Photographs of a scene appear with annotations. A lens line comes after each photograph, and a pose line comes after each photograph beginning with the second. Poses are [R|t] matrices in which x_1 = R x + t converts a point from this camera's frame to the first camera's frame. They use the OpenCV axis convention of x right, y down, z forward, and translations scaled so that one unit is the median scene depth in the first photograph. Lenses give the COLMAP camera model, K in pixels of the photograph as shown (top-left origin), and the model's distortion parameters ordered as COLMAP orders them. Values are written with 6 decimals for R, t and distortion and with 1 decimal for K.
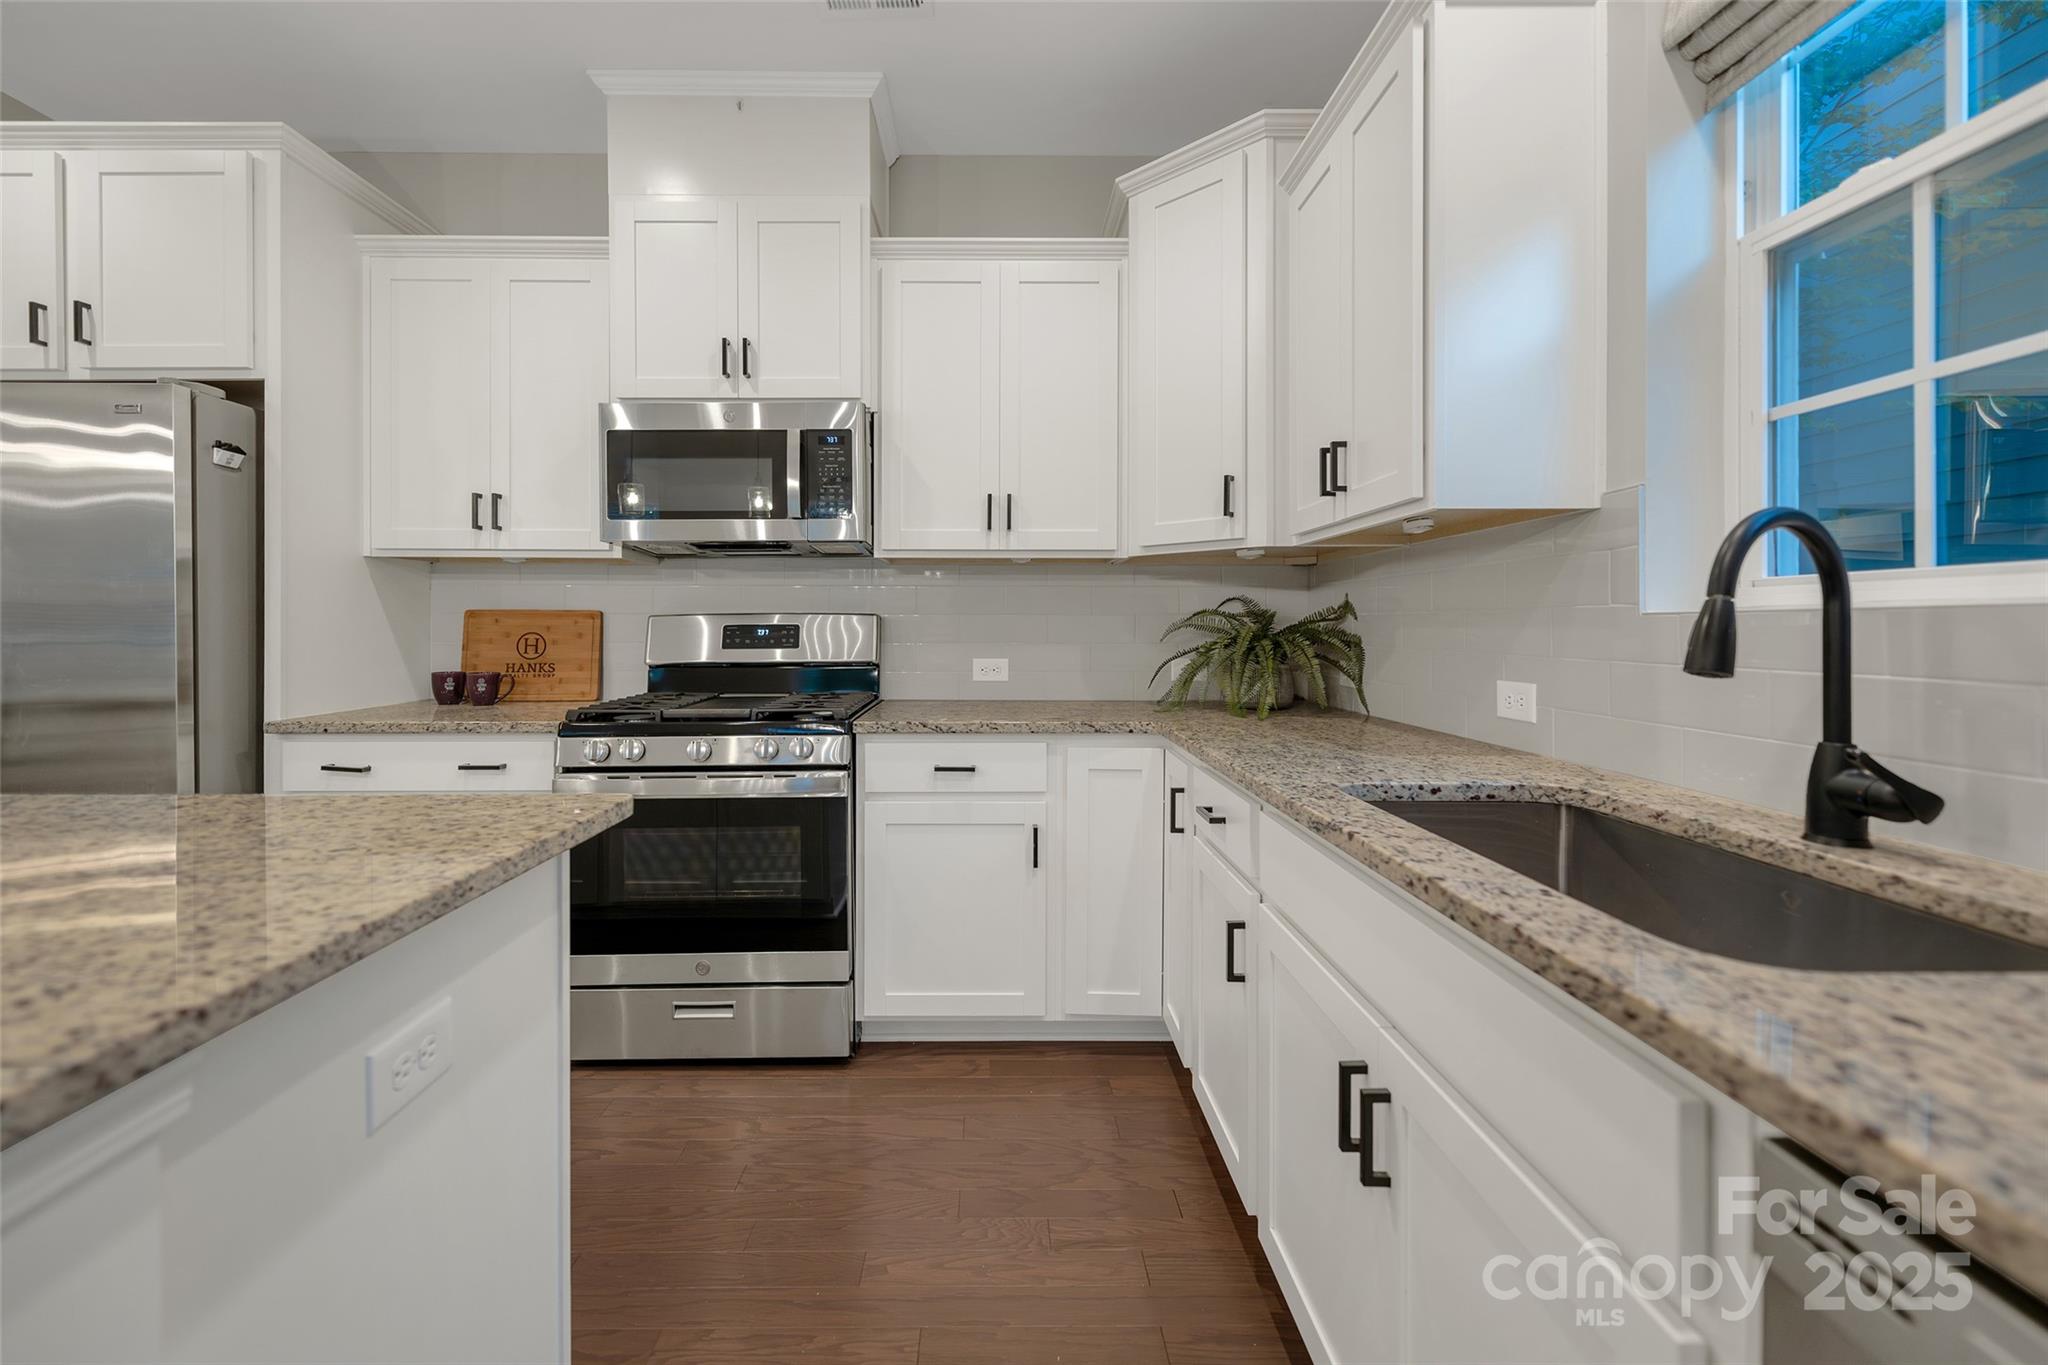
lens RADIAL K [[856.0, 0, 966.1], [0, 856.0, 620.7], [0, 0, 1]] dist [0.000913, -0.001316]
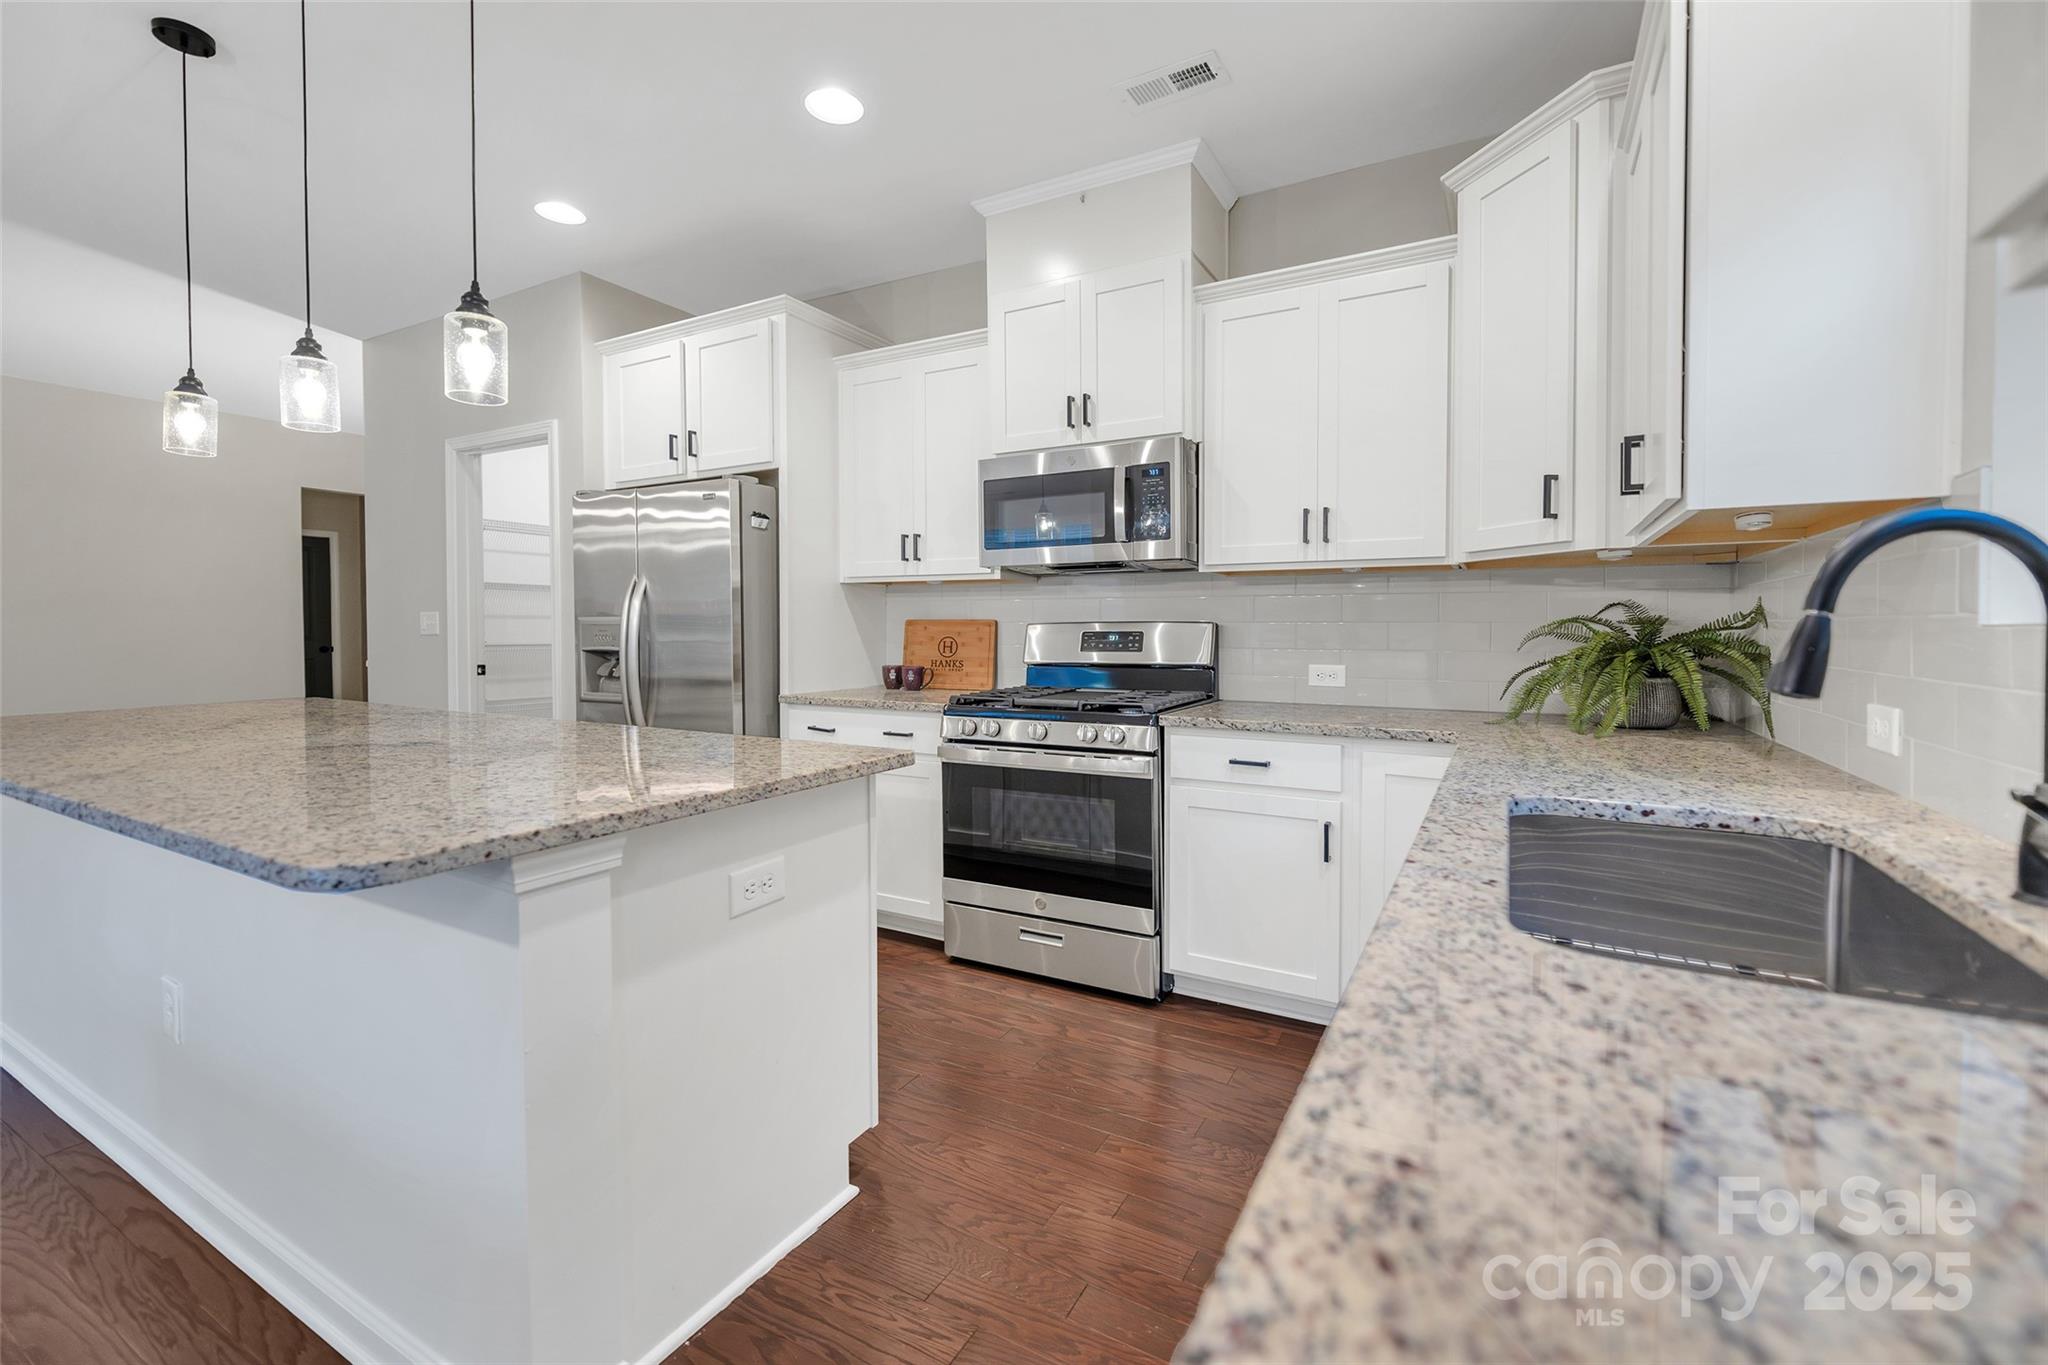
lens RADIAL K [[856.0, 0, 1036.5], [0, 856.0, 639.0], [0, 0, 1]] dist [0.000913, -0.001316]
pose [[0.878882, 0.007633, -0.476977, 0.265018], [0.001097, 0.999837, 0.018022, -0.007232], [0.477037, -0.016362, 0.878731, -0.097444]]
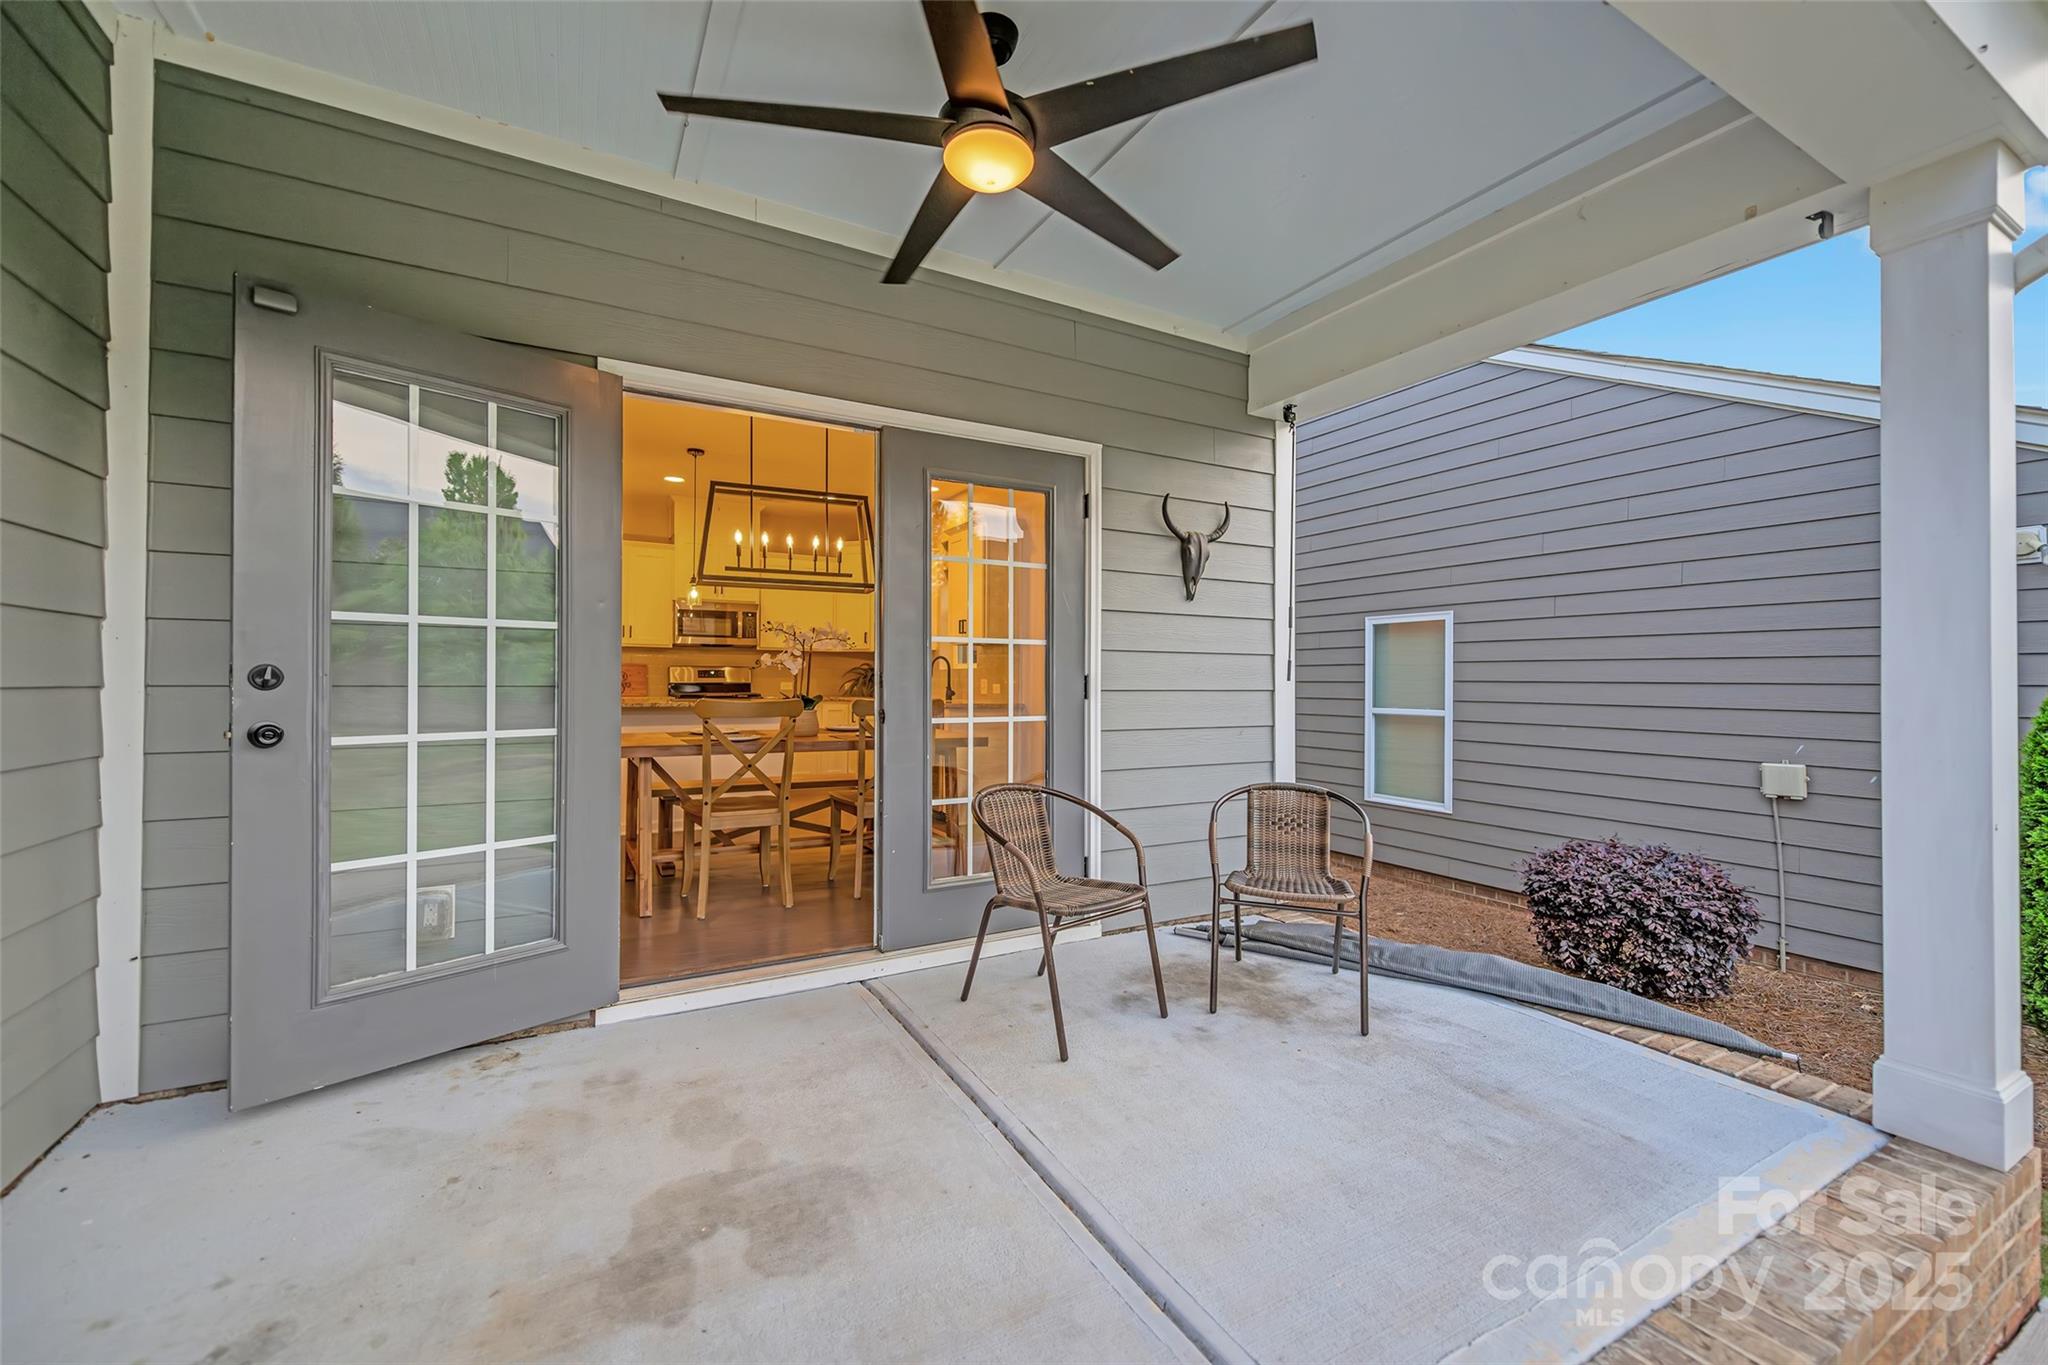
lens RADIAL K [[856.0, 0, 1038.8], [0, 856.0, 682.4], [0, 0, 1]] dist [0.000913, -0.001316]
pose [[0.871359, 0.001701, 0.490644, -0.820923], [-0.000108, 0.999995, -0.003275, 0.065862], [-0.490647, 0.002801, 0.871354, -2.498969]]
